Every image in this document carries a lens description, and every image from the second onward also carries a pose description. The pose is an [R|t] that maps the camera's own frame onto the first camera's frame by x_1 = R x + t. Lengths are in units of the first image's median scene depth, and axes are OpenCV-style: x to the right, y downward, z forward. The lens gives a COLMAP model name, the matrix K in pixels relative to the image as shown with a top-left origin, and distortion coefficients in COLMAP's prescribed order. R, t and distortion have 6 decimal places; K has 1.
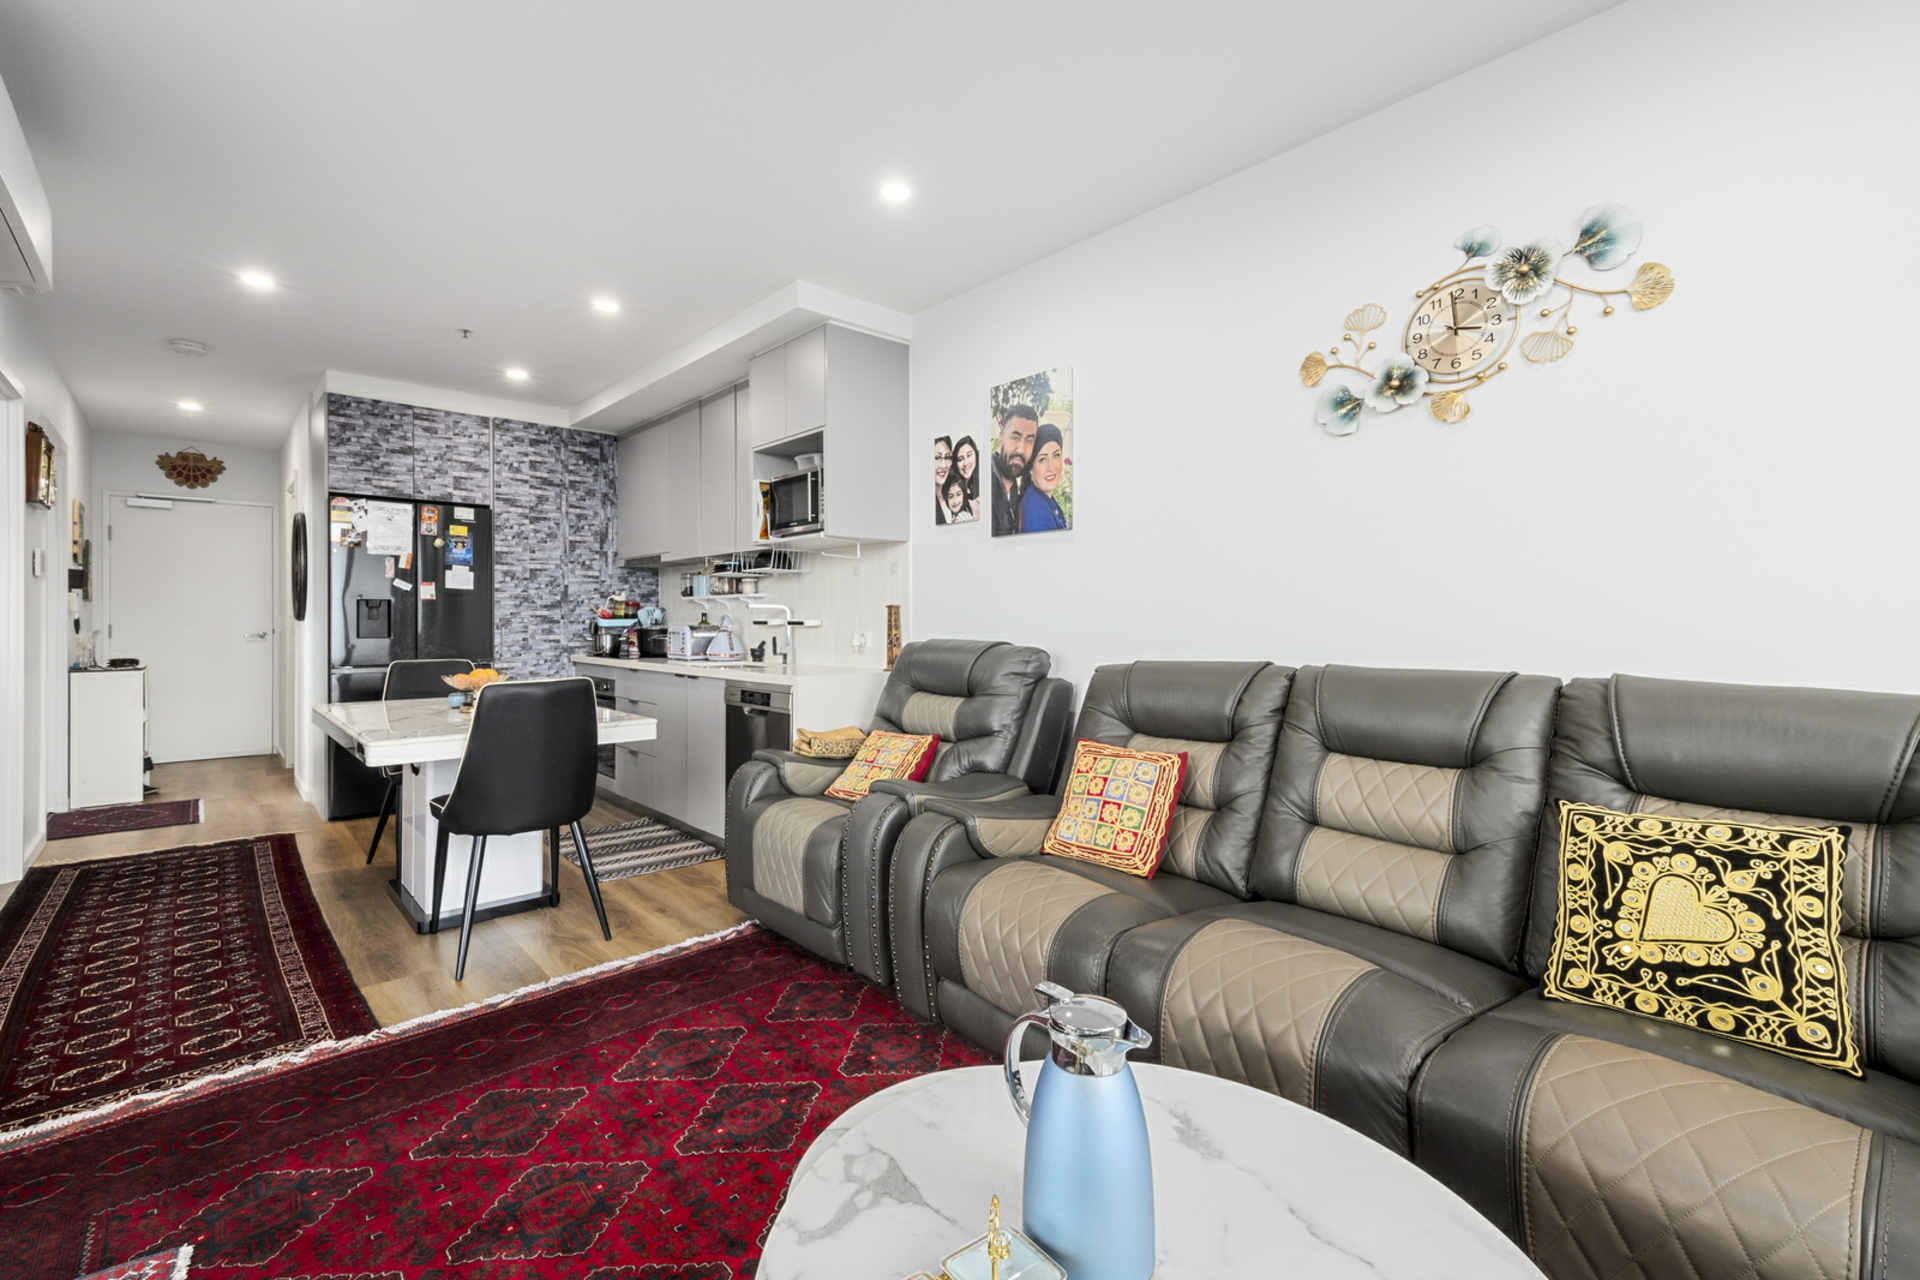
lens RADIAL K [[847.2, 0, 957.5], [0, 847.2, 617.1], [0, 0, 1]] dist [0.020487, -0.000483]
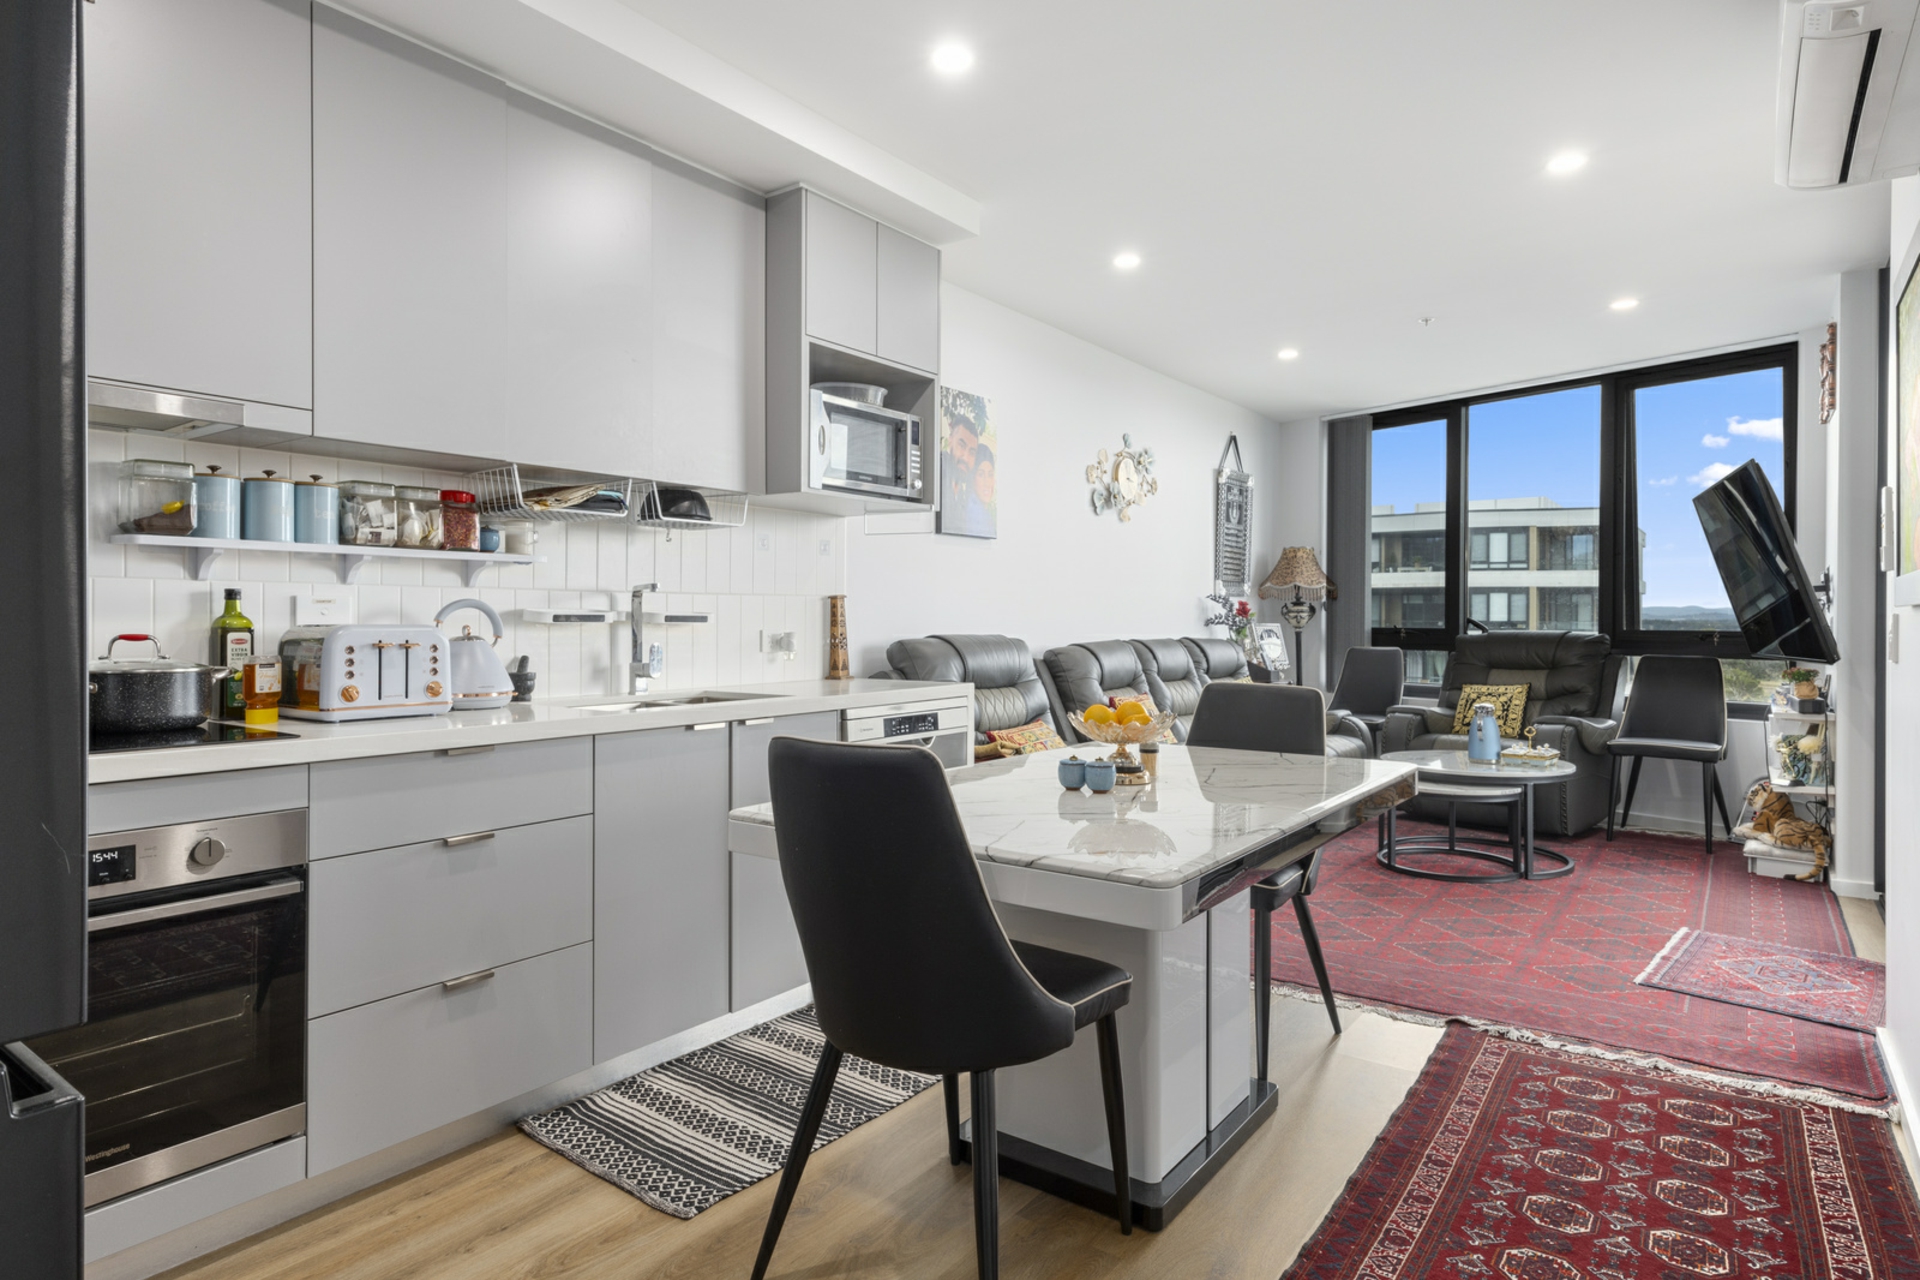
lens RADIAL K [[1060.1, 0, 950.3], [0, 1060.1, 627.2], [0, 0, 1]] dist [0.009763, 0.000743]
pose [[-0.205278, -0.010379, 0.978649, -0.824763], [-0.008324, 0.999926, 0.008859, 0.004359], [-0.978668, -0.006328, -0.205349, 0.855605]]
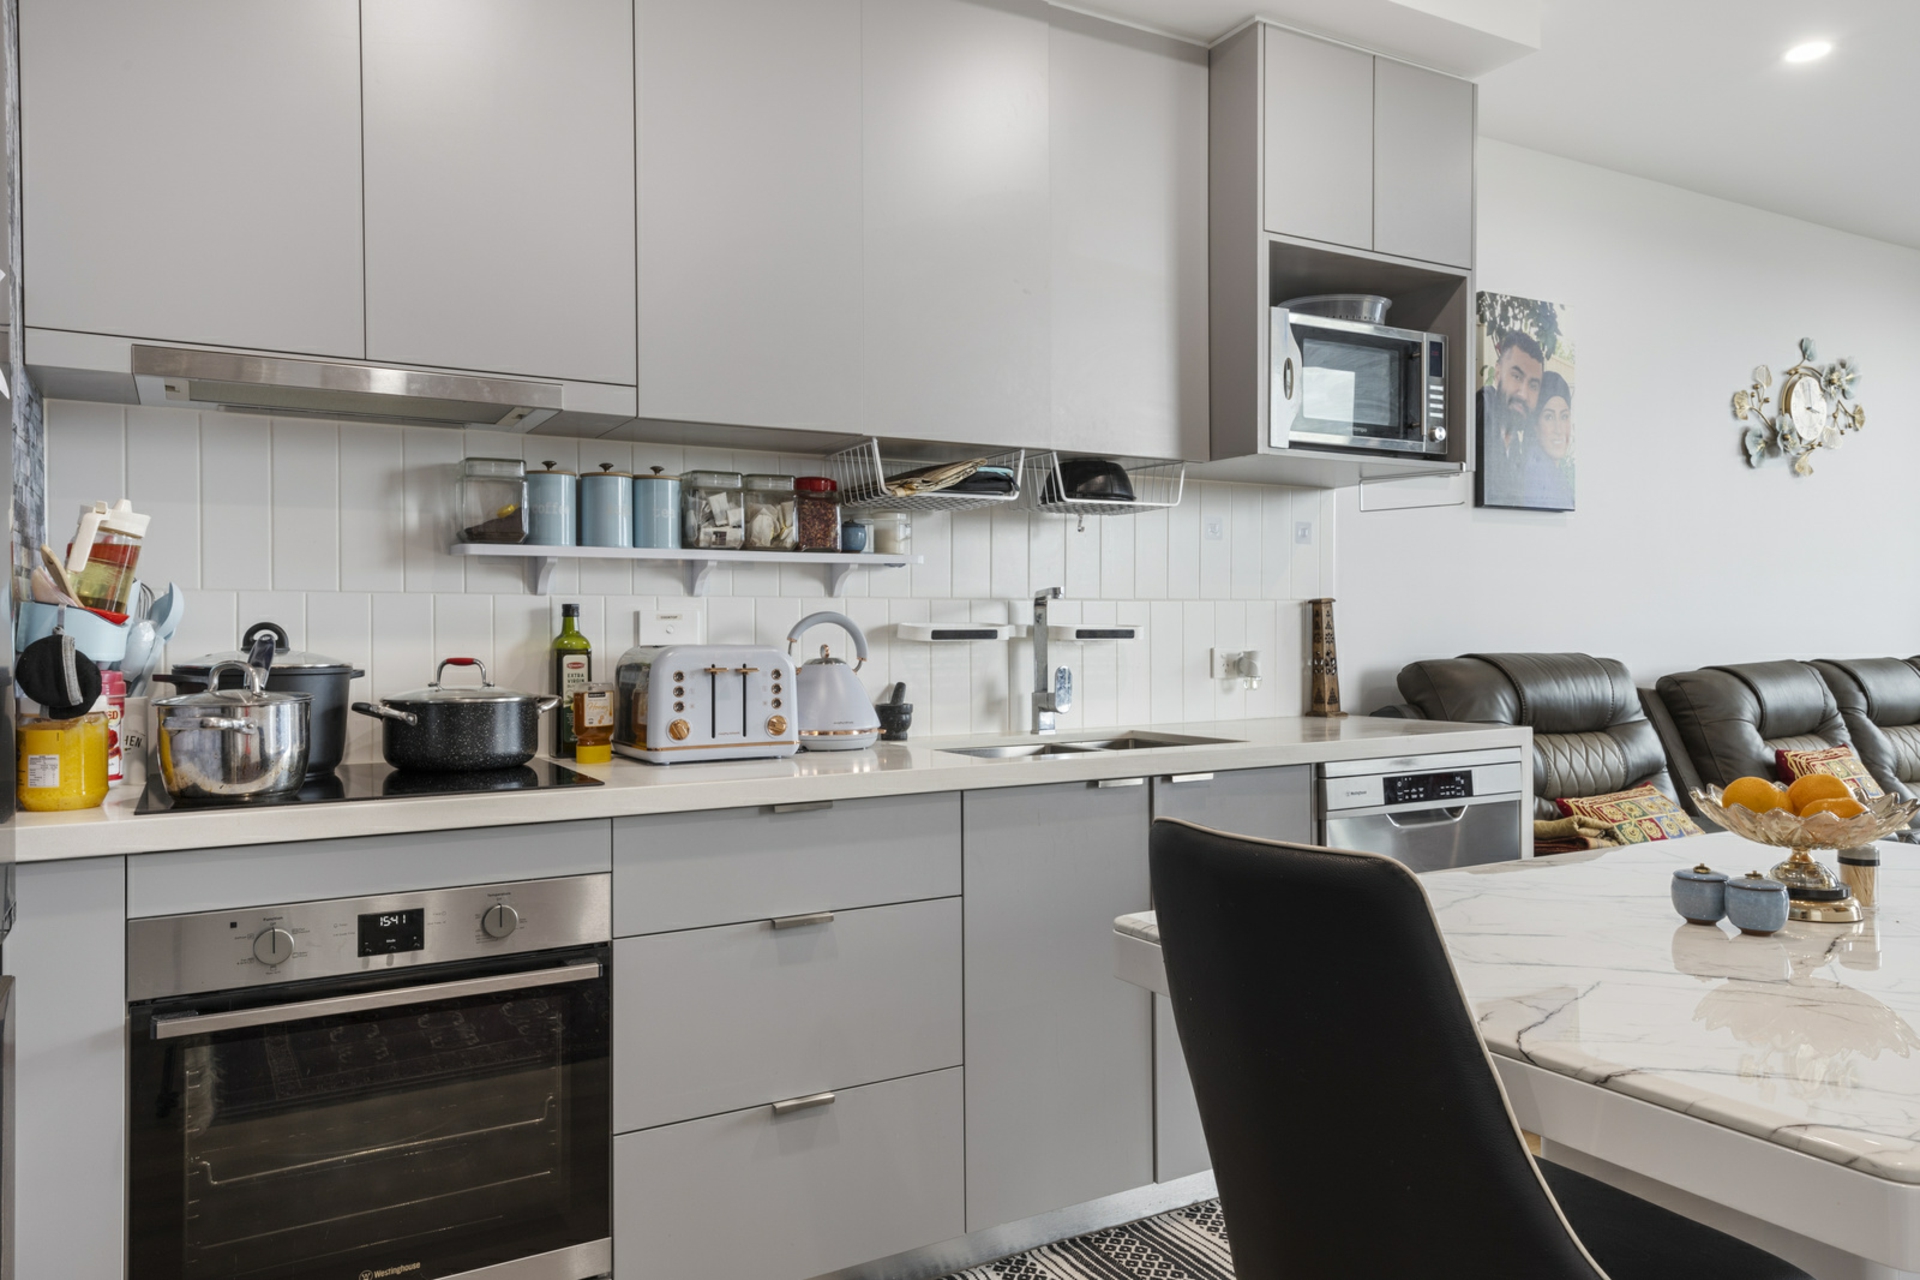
lens RADIAL K [[1292.3, 0, 954.3], [0, 1292.3, 639.9], [0, 0, 1]] dist [0.031338, -0.001825]
pose [[0.203928, -0.009493, 0.978940, -0.751975], [0.001463, 0.999955, 0.009392, 0.003400], [-0.978985, -0.000483, 0.203933, 0.827751]]
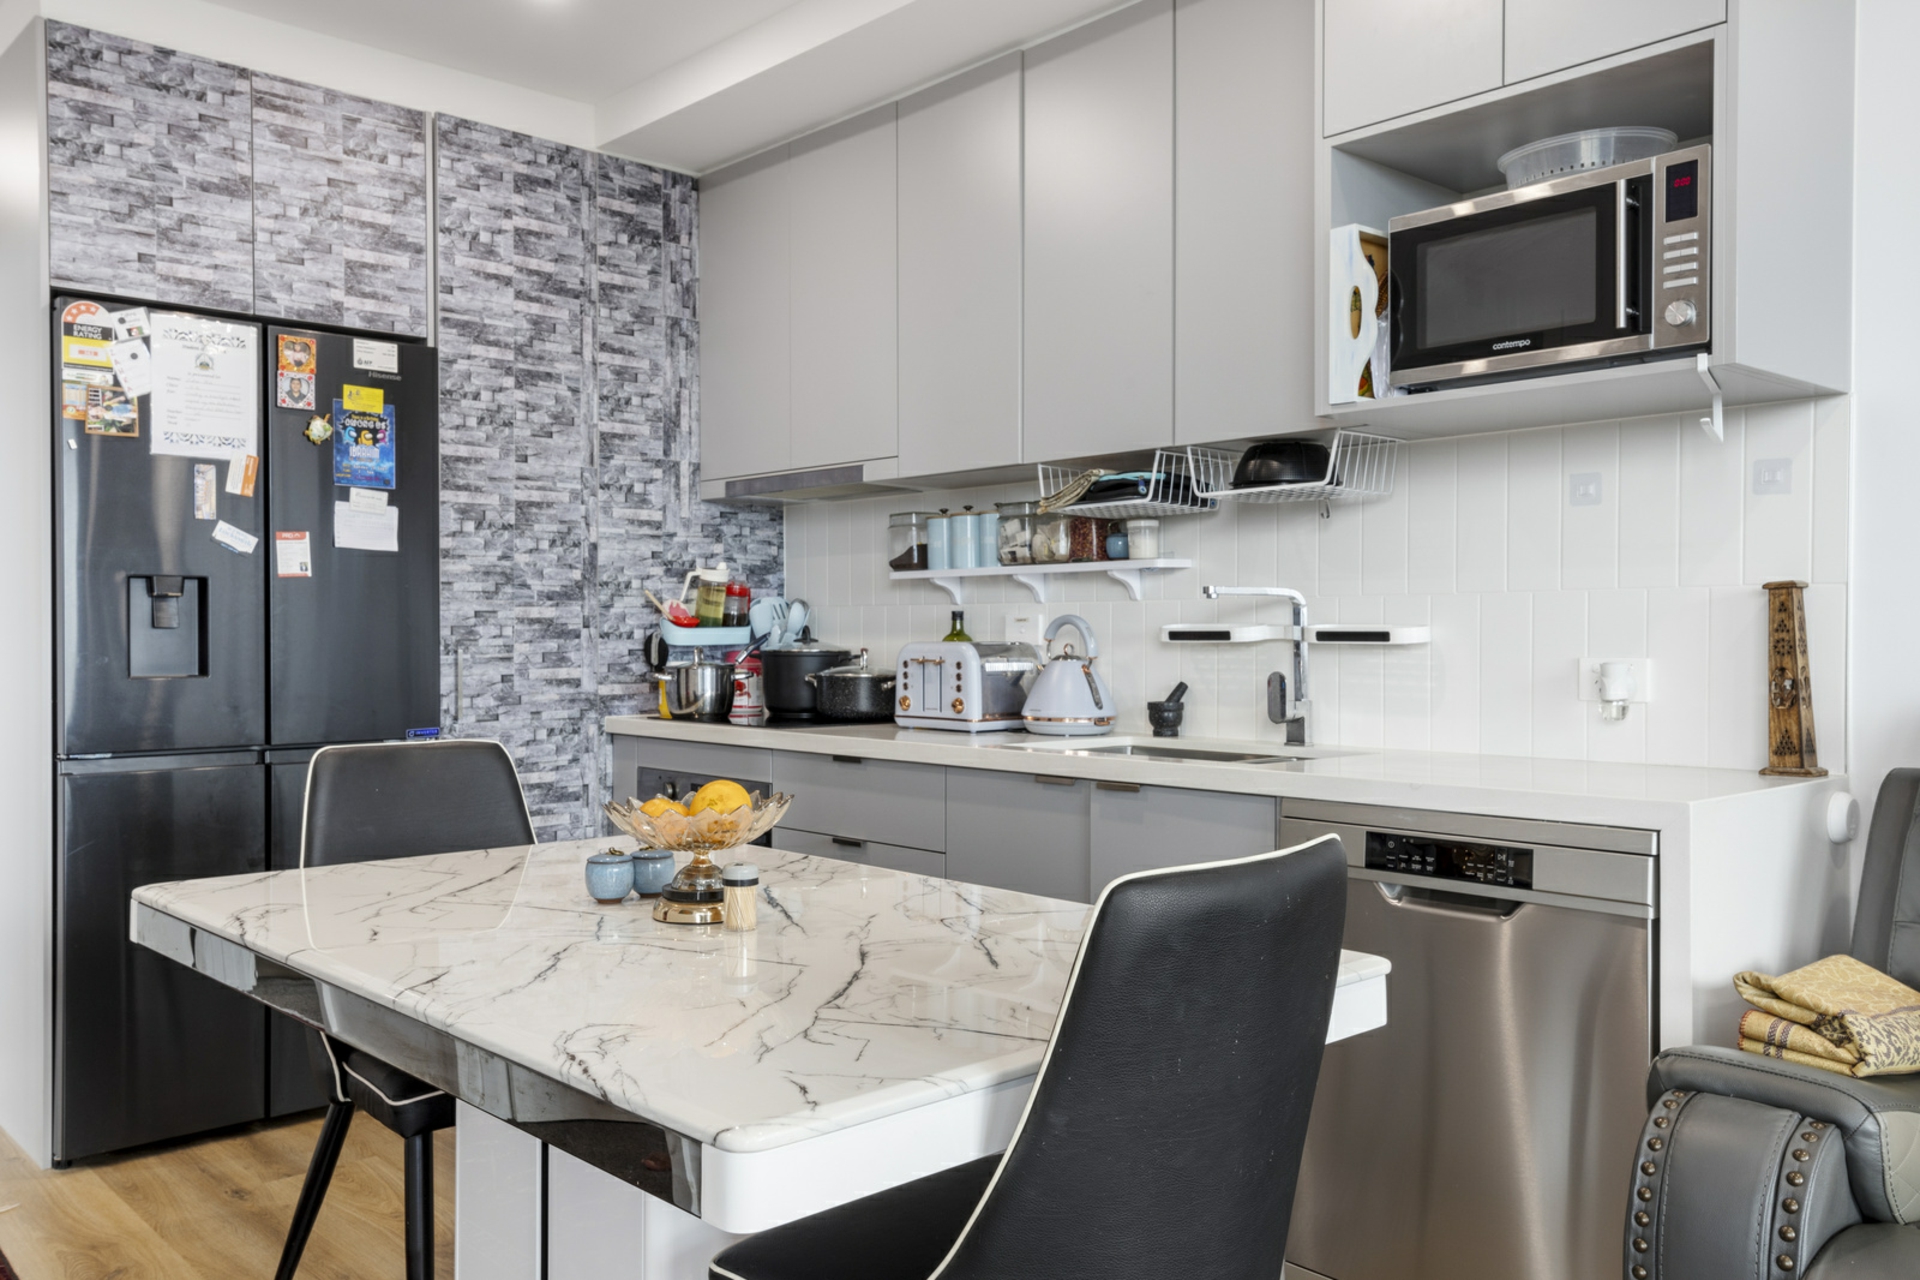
lens RADIAL K [[1532.5, 0, 962.3], [0, 1532.5, 635.6], [0, 0, 1]] dist [0.035294, -0.004404]
pose [[0.999840, -0.001997, 0.017788, -0.327143], [0.001885, 0.999978, 0.006284, 0.002068], [-0.017800, -0.006249, 0.999822, 0.295680]]
